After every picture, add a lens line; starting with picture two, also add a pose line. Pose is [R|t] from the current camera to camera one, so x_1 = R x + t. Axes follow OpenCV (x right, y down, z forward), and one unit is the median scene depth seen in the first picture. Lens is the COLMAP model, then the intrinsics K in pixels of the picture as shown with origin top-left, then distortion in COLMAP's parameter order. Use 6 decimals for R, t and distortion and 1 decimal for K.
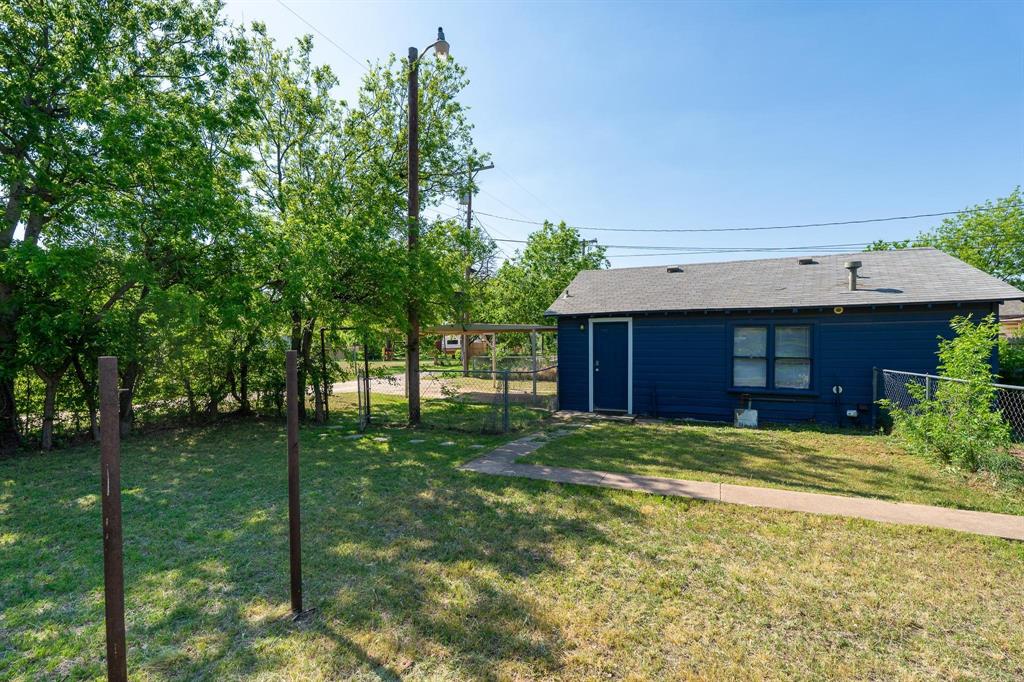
lens RADIAL K [[466.0, 0, 517.9], [0, 466.0, 343.8], [0, 0, 1]] dist [-0.001500, -0.001409]
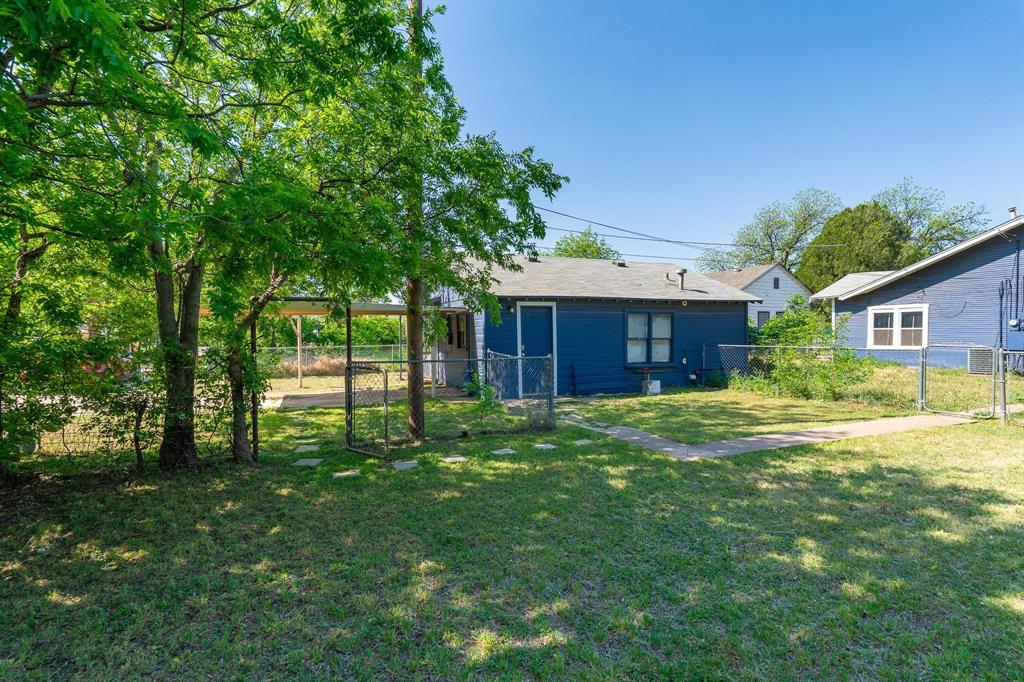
lens RADIAL K [[466.0, 0, 515.1], [0, 466.0, 337.5], [0, 0, 1]] dist [-0.001500, -0.001409]
pose [[0.691688, -0.008899, 0.722142, -0.629194], [0.007060, 0.999960, 0.005561, 0.017095], [-0.722162, 0.001252, 0.691723, 0.390454]]
